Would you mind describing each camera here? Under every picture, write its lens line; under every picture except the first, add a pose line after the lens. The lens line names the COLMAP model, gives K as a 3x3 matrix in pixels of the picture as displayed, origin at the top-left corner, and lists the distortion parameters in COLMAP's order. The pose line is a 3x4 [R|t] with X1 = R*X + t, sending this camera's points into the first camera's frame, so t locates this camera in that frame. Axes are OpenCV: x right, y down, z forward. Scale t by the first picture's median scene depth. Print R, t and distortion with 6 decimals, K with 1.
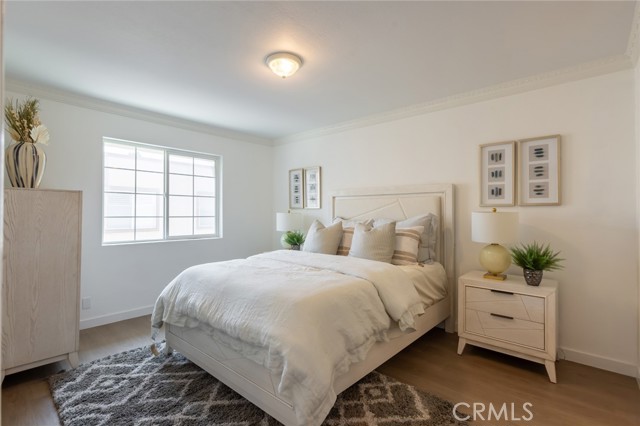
lens RADIAL K [[299.2, 0, 317.8], [0, 299.2, 212.9], [0, 0, 1]] dist [-0.013760, 0.005821]
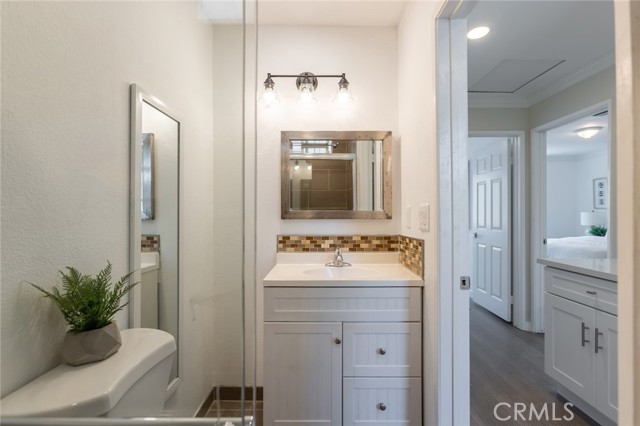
lens RADIAL K [[299.2, 0, 315.5], [0, 299.2, 210.8], [0, 0, 1]] dist [-0.013760, 0.005821]
pose [[0.657333, -0.004142, -0.753589, 0.091747], [0.005628, 0.999984, -0.000587, -0.012557], [0.753579, -0.003856, 0.657346, -0.840751]]
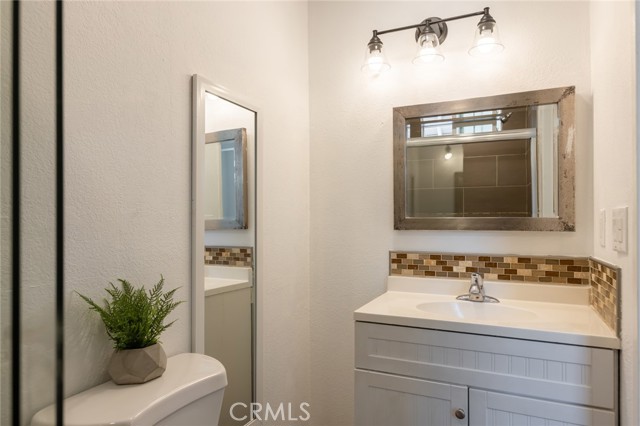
lens RADIAL K [[400.0, 0, 317.2], [0, 400.0, 219.0], [0, 0, 1]] dist [0.004264, 0.005329]
pose [[0.284067, -0.001898, -0.958802, 0.113144], [0.009426, 0.999955, 0.000813, -0.013301], [0.958758, -0.009268, 0.284073, -0.785660]]
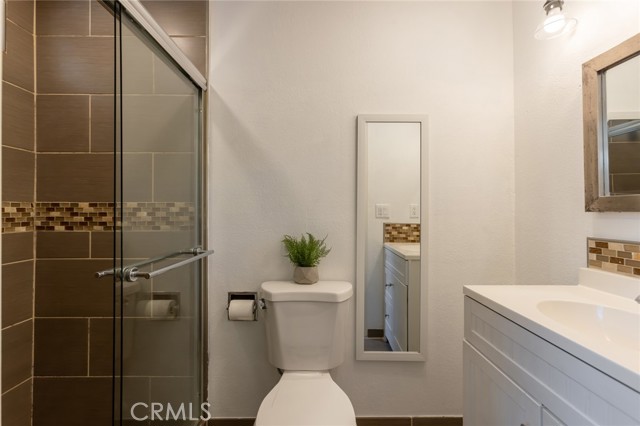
lens RADIAL K [[290.1, 0, 319.6], [0, 290.1, 209.7], [0, 0, 1]] dist [-0.000108, 0.002563]
pose [[-0.745440, 0.000681, -0.666573, 0.068714], [0.011363, 0.999867, -0.011685, -0.001423], [0.666476, -0.016285, -0.745348, -0.538376]]
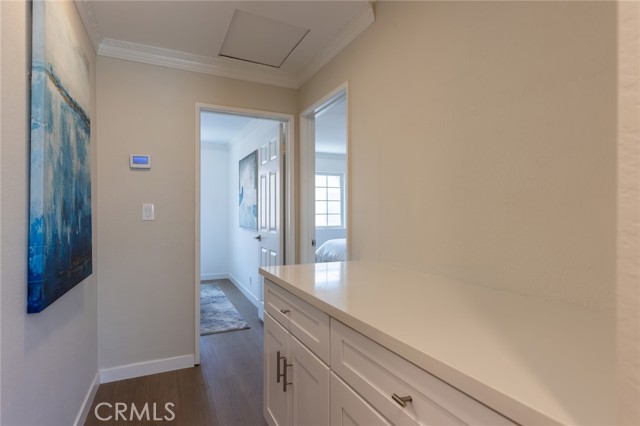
lens RADIAL K [[330.2, 0, 320.3], [0, 330.2, 209.8], [0, 0, 1]] dist [-0.003223, 0.006484]
pose [[0.924135, -0.009361, -0.381952, 0.201674], [0.008106, 0.999955, -0.004895, -0.001834], [0.381980, 0.001428, 0.924169, -0.588829]]
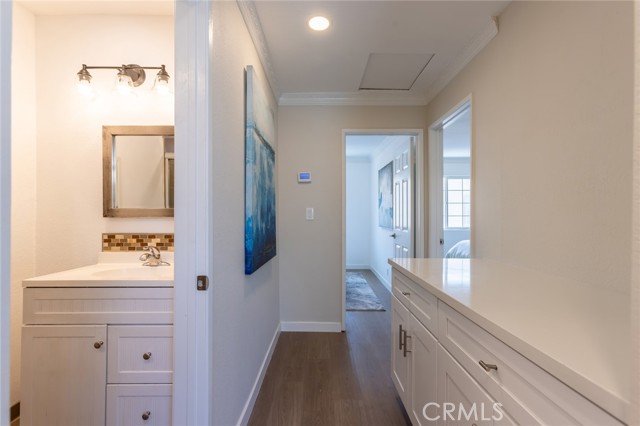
lens RADIAL K [[290.1, 0, 316.7], [0, 290.1, 214.0], [0, 0, 1]] dist [-0.000108, 0.002563]
pose [[0.656841, -0.005480, -0.754009, 0.244681], [0.007547, 0.999971, -0.000693, -0.002019], [0.753991, -0.005235, 0.656864, -0.619323]]
